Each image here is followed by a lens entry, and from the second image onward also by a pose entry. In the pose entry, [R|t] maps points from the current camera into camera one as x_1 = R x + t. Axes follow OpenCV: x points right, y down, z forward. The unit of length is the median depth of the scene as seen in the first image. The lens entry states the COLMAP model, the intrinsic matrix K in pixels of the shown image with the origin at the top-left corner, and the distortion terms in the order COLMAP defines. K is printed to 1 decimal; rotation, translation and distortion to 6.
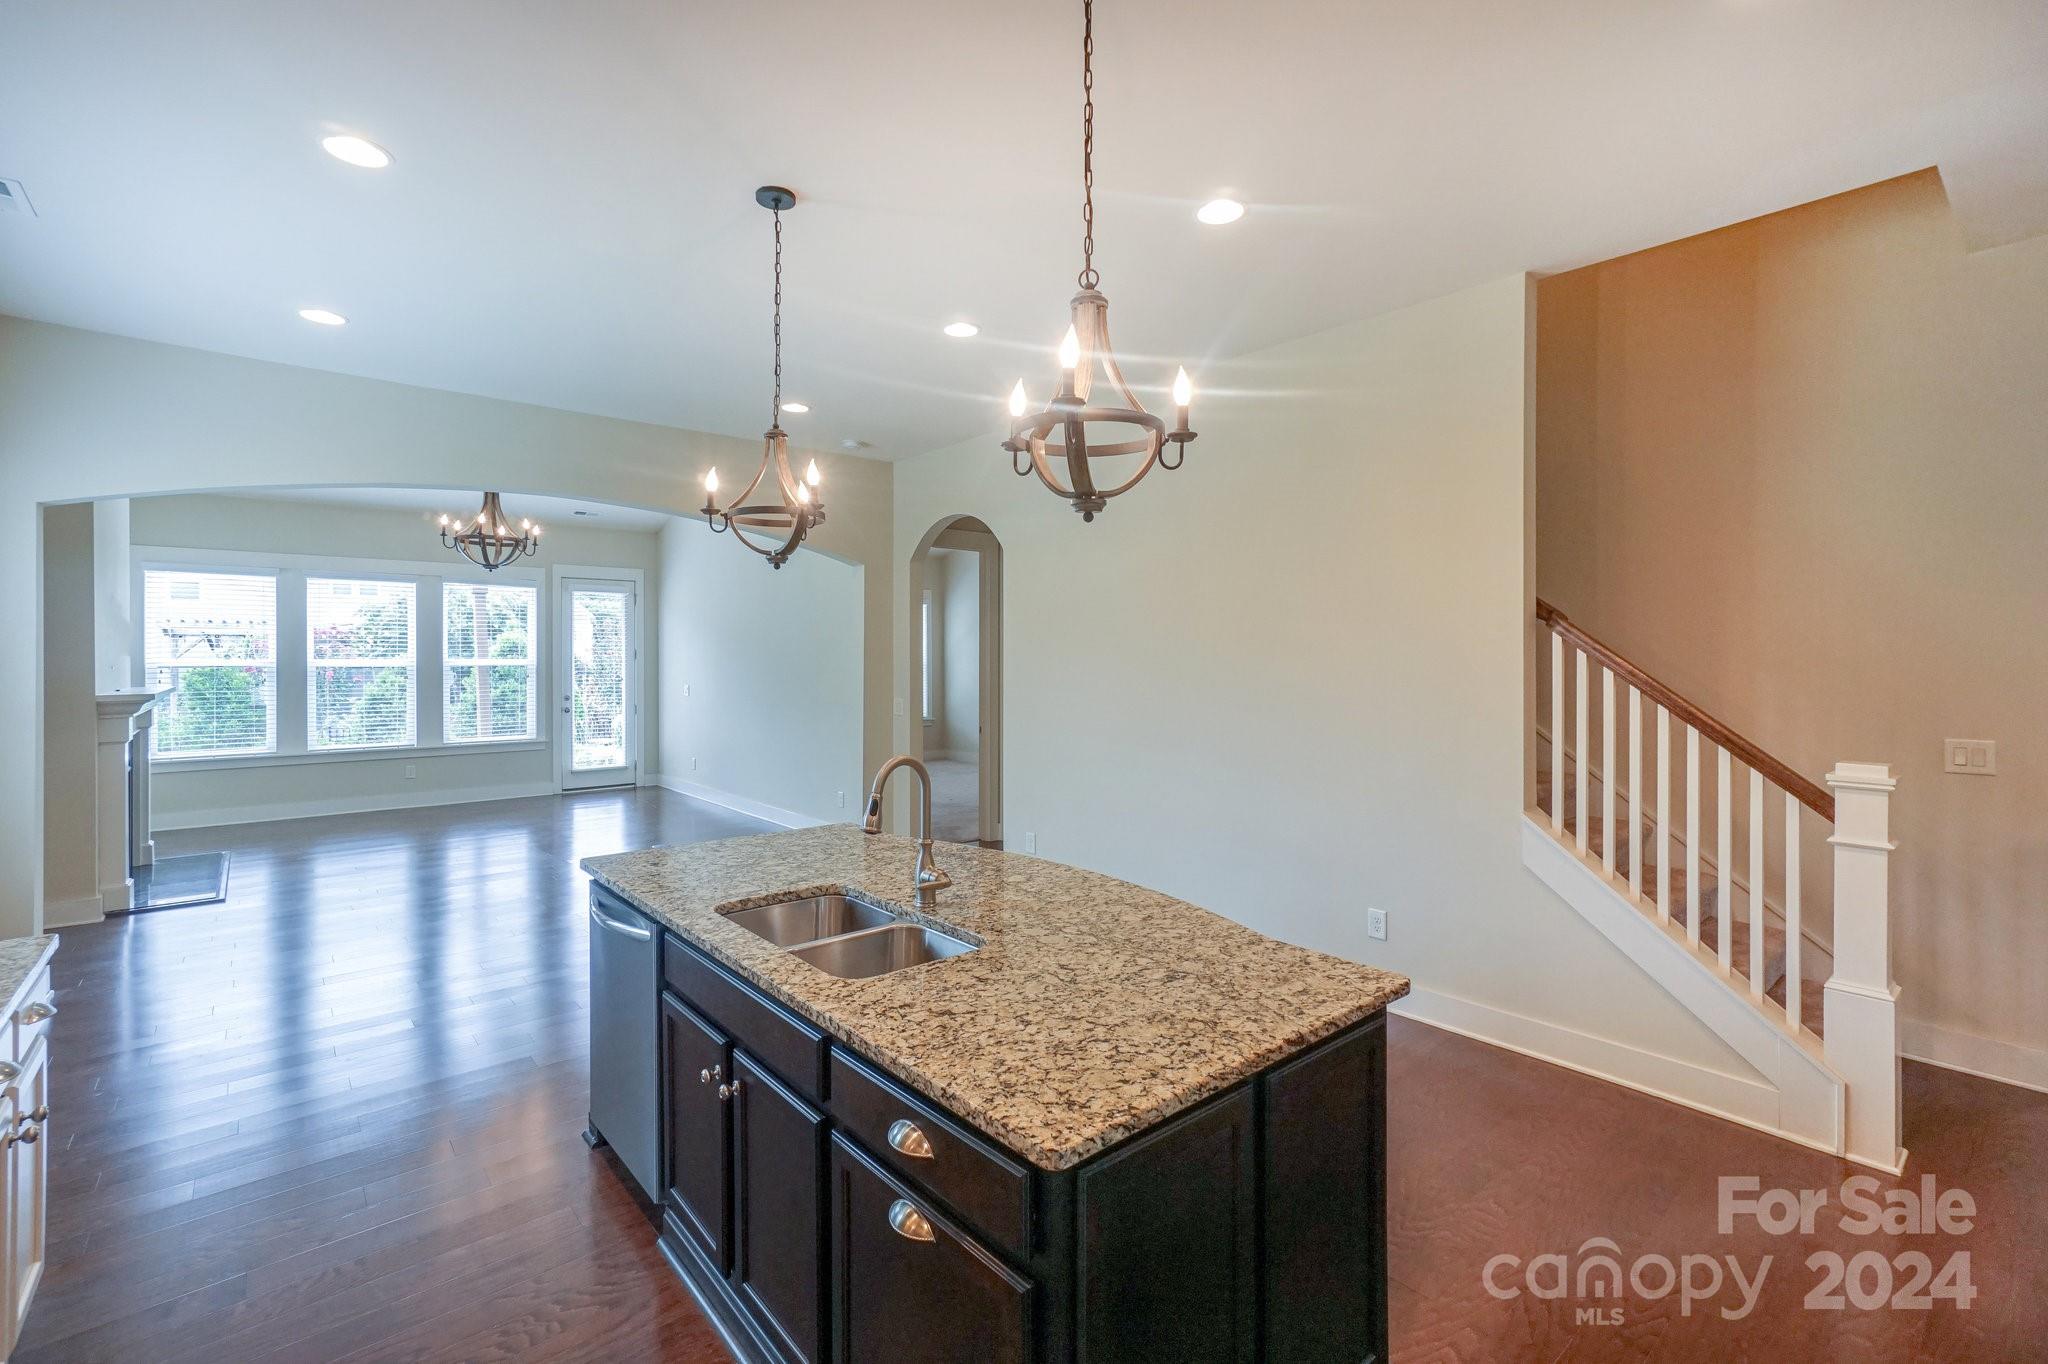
lens RADIAL K [[898.9, 0, 1022.3], [0, 898.9, 655.5], [0, 0, 1]] dist [-0.006297, 0.006674]
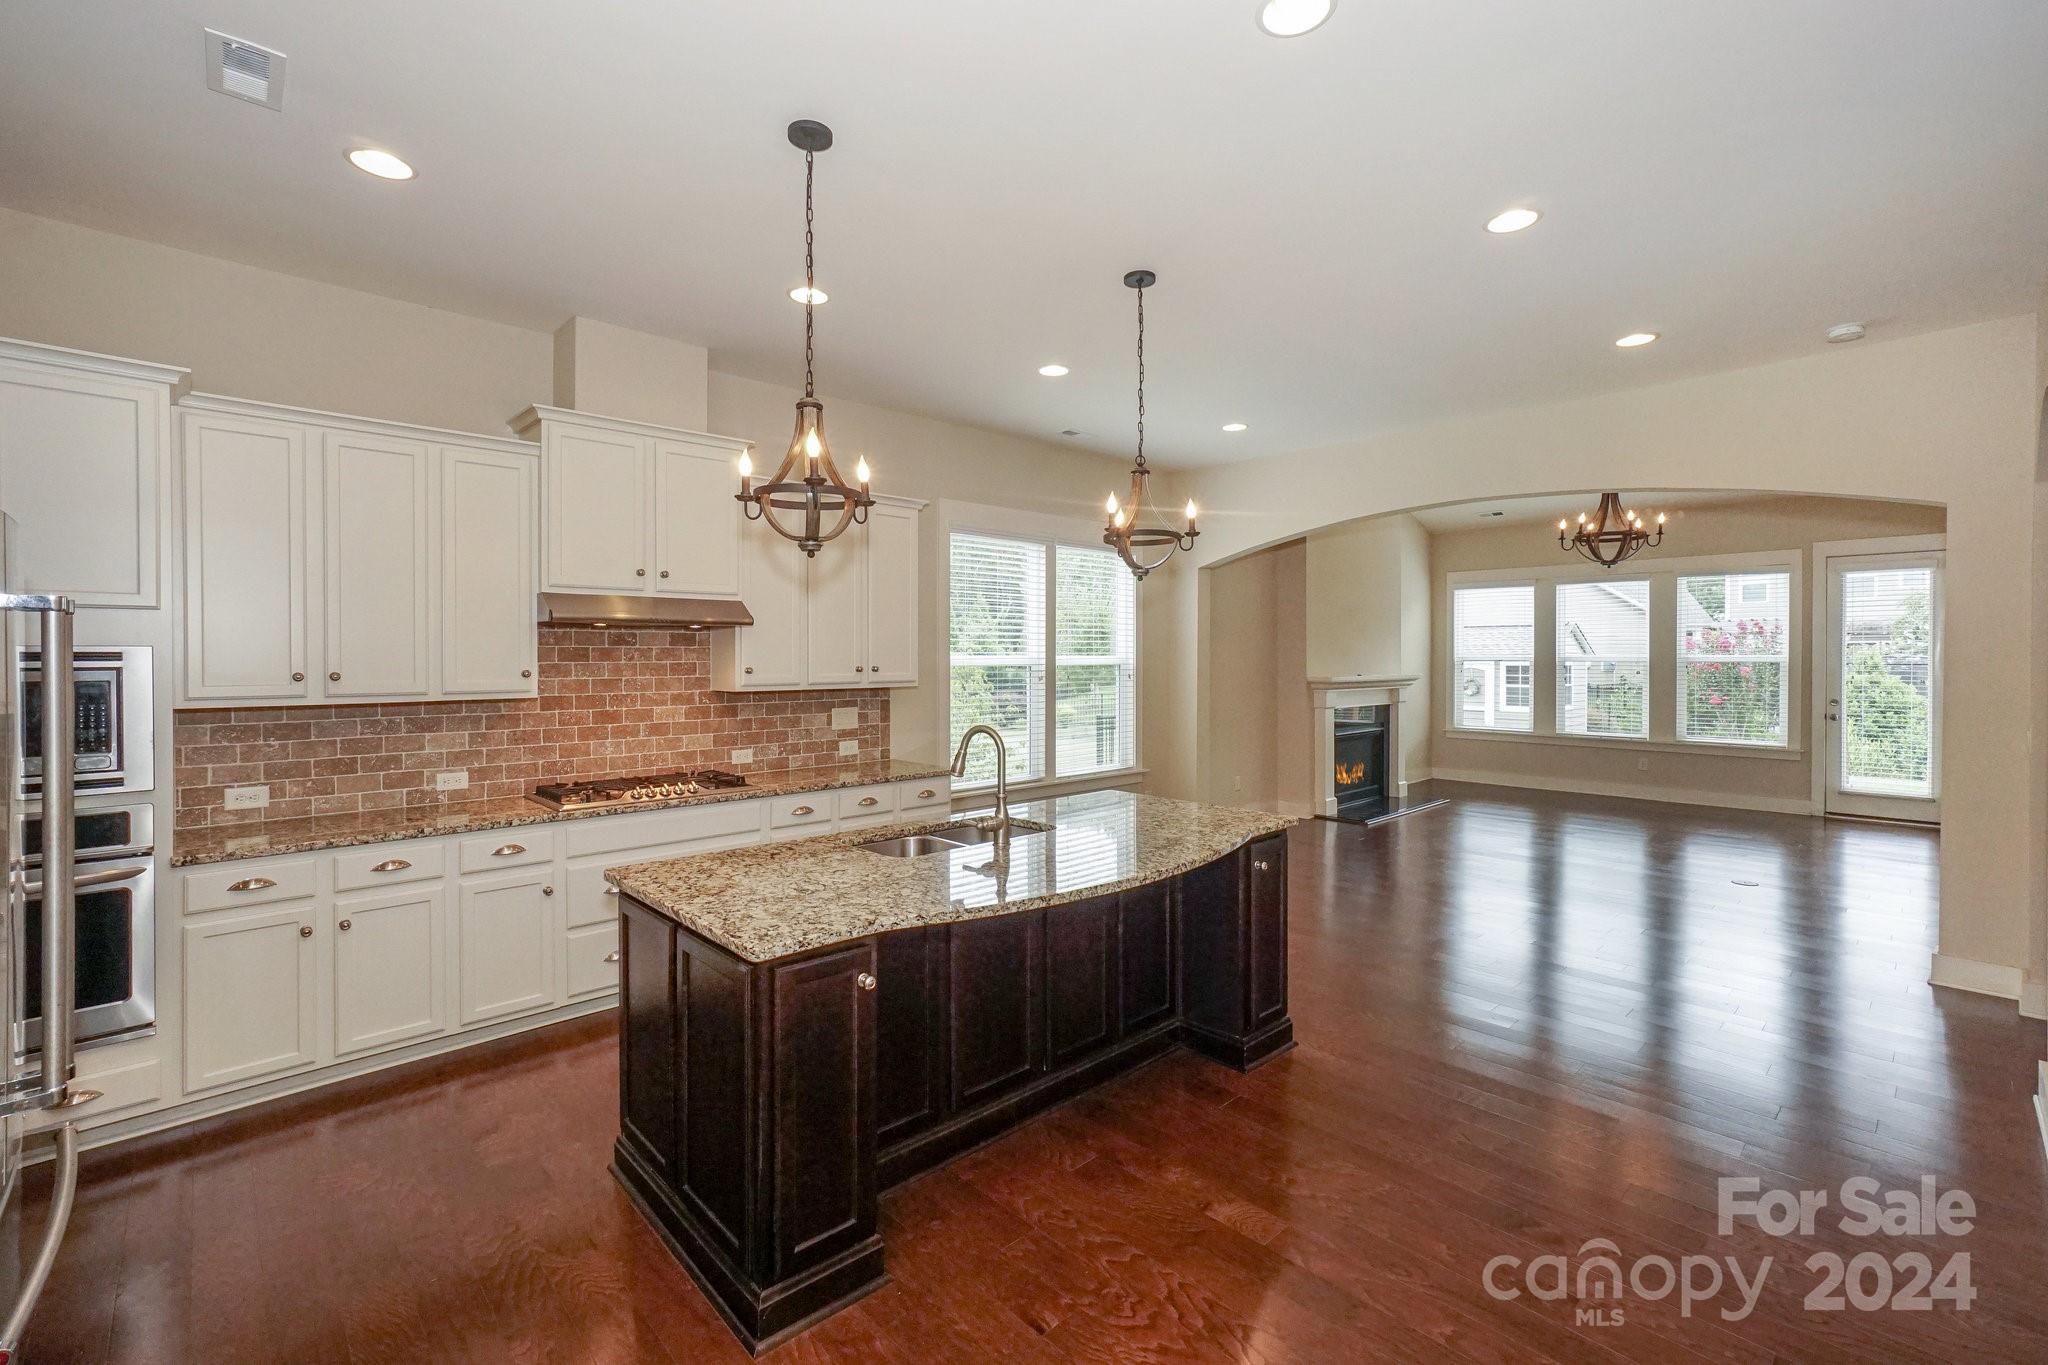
lens RADIAL K [[898.9, 0, 1049.1], [0, 898.9, 648.8], [0, 0, 1]] dist [-0.006297, 0.006674]
pose [[0.058683, -0.005169, -0.998263, 1.437960], [0.001368, 0.999986, -0.005097, 0.005695], [0.998276, -0.001067, 0.058690, 1.213960]]
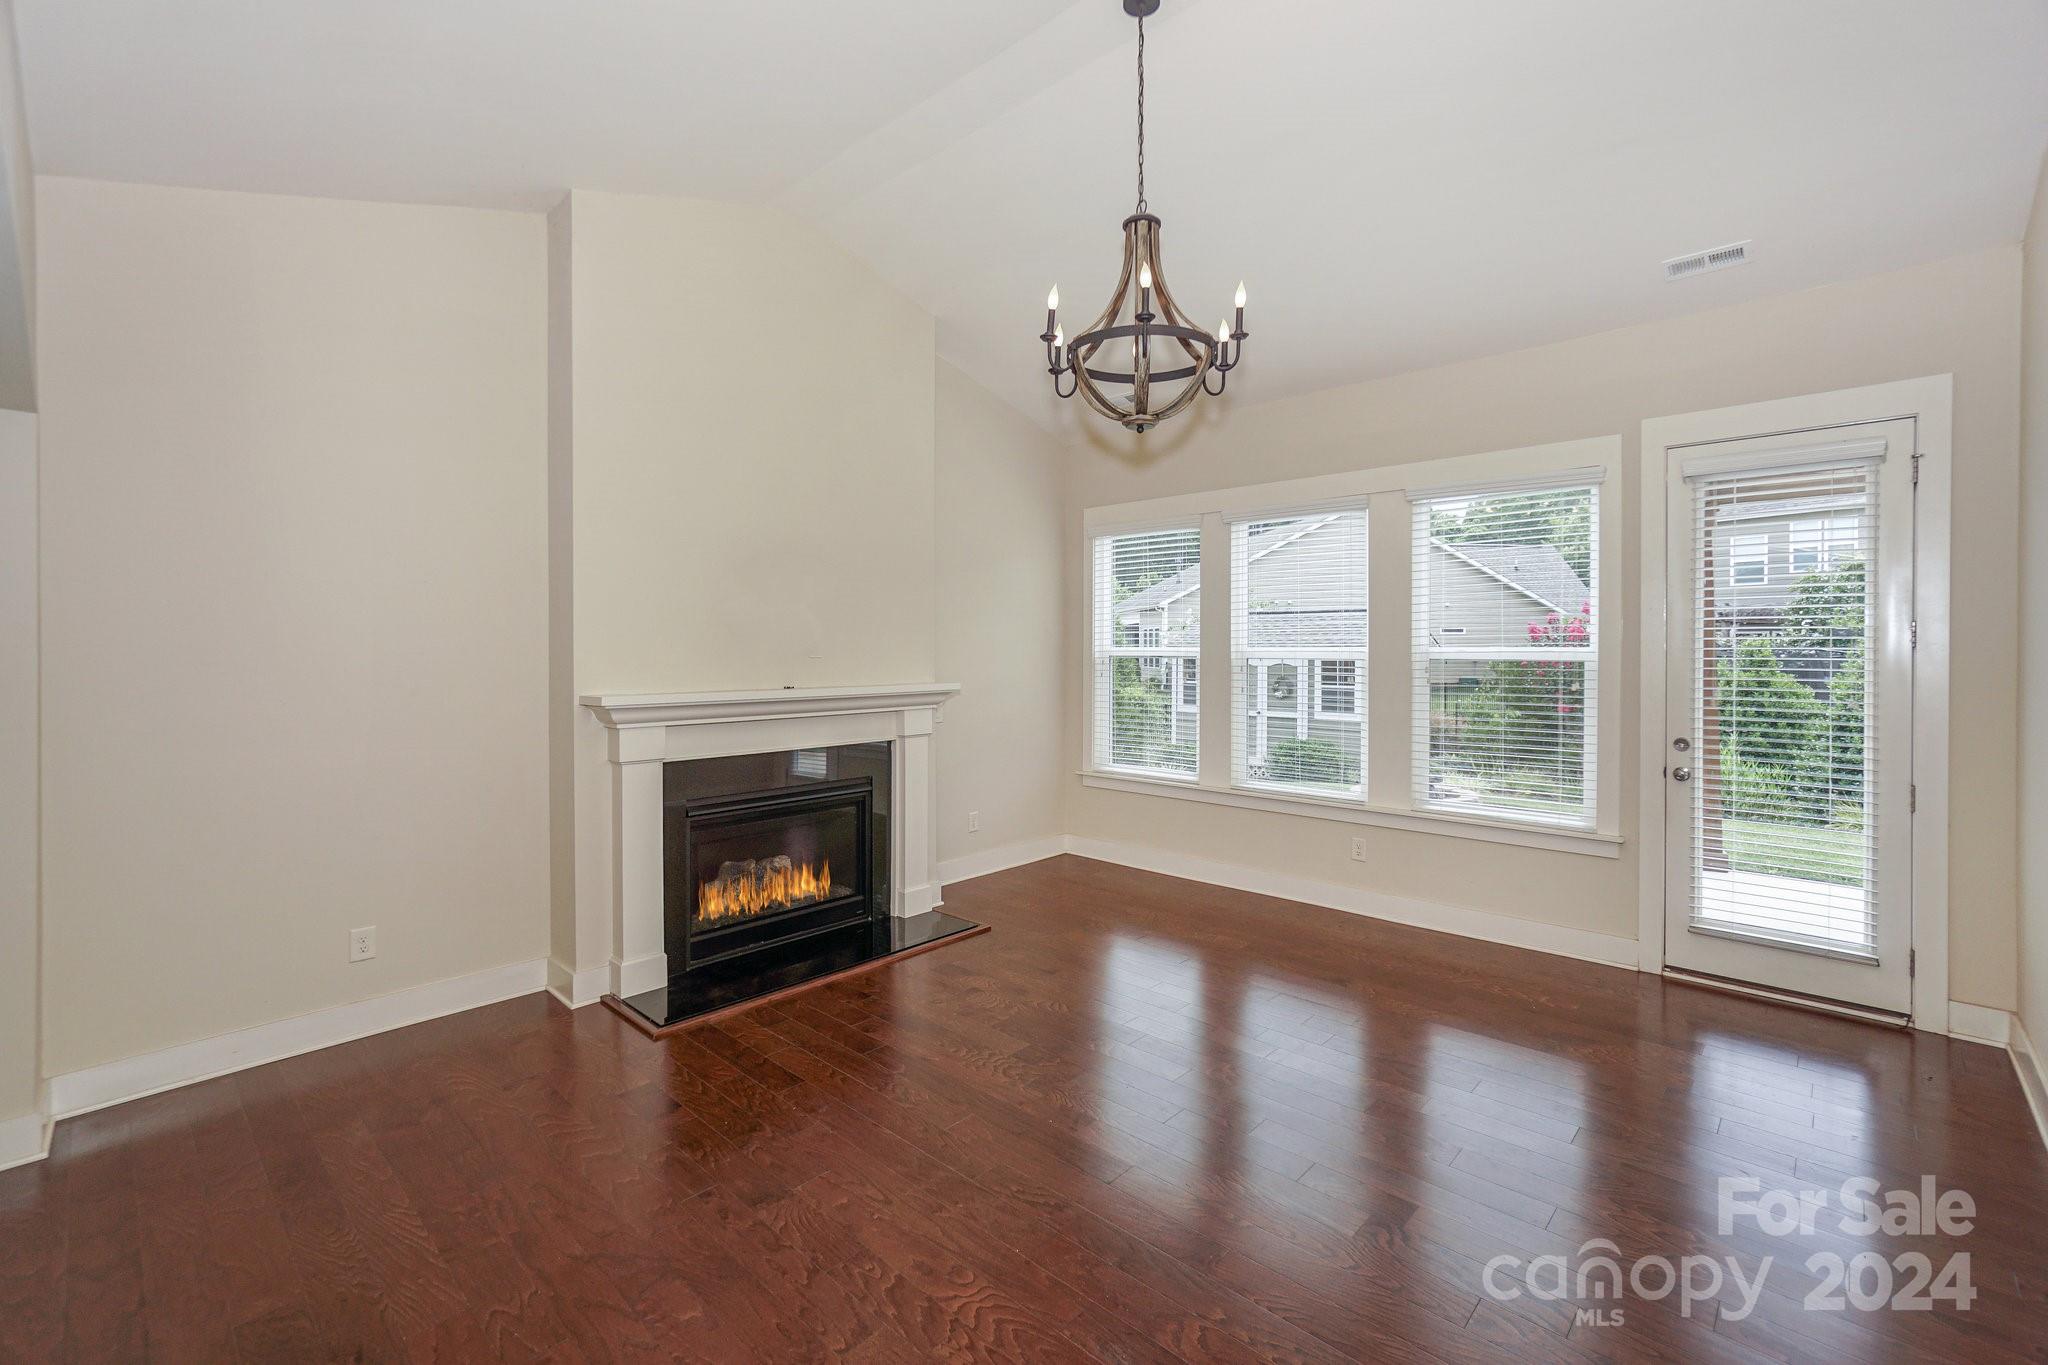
lens RADIAL K [[898.9, 0, 1024.5], [0, 898.9, 648.0], [0, 0, 1]] dist [-0.006297, 0.006674]
pose [[0.110637, 0.003857, -0.993853, -0.685306], [-0.000133, 0.999993, 0.003866, 0.006275], [0.993861, -0.000295, 0.110636, 3.428552]]
